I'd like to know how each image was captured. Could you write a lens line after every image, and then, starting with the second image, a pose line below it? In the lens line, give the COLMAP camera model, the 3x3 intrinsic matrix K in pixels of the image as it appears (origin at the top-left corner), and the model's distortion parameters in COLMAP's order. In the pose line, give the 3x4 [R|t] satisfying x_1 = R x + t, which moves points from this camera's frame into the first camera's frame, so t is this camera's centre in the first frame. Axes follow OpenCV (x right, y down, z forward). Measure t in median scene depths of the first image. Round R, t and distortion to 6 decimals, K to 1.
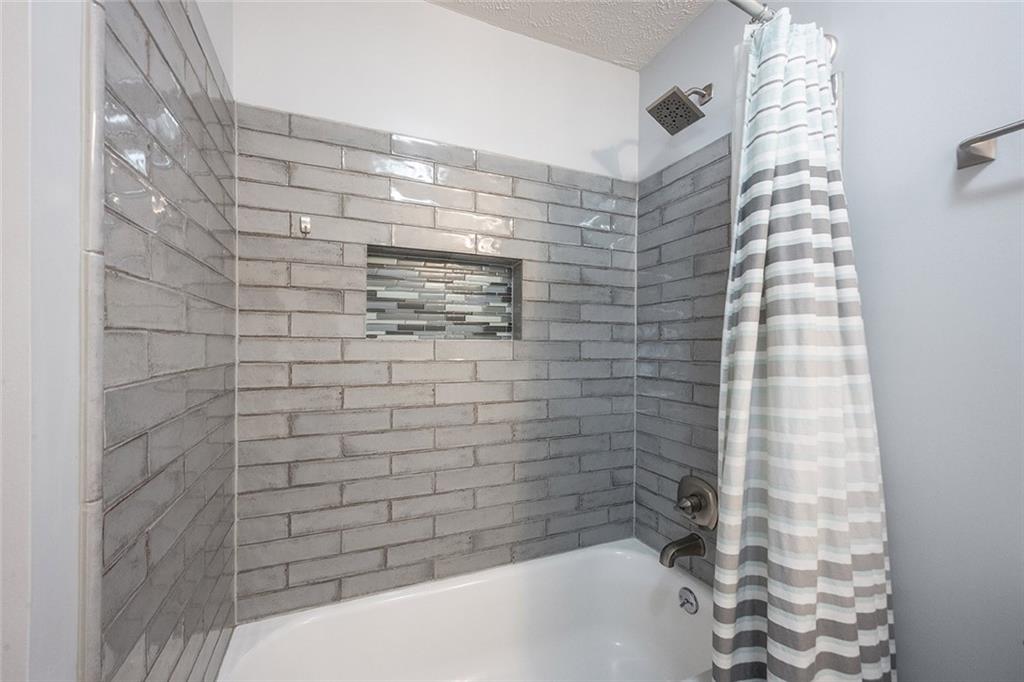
lens RADIAL K [[403.1, 0, 505.6], [0, 403.1, 346.0], [0, 0, 1]] dist [-0.000487, -0.000707]
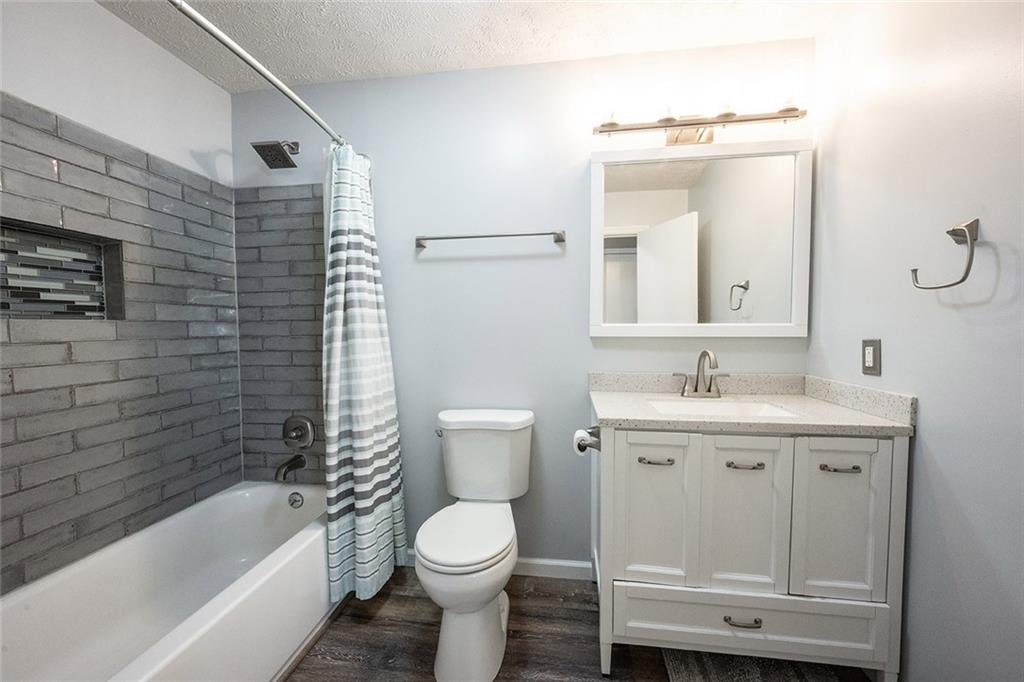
lens RADIAL K [[403.1, 0, 509.8], [0, 403.1, 343.5], [0, 0, 1]] dist [-0.000487, -0.000707]
pose [[0.505791, -0.044951, 0.861484, -0.375003], [0.011965, 0.998911, 0.045097, 0.010859], [-0.862573, -0.012502, 0.505778, -0.386019]]
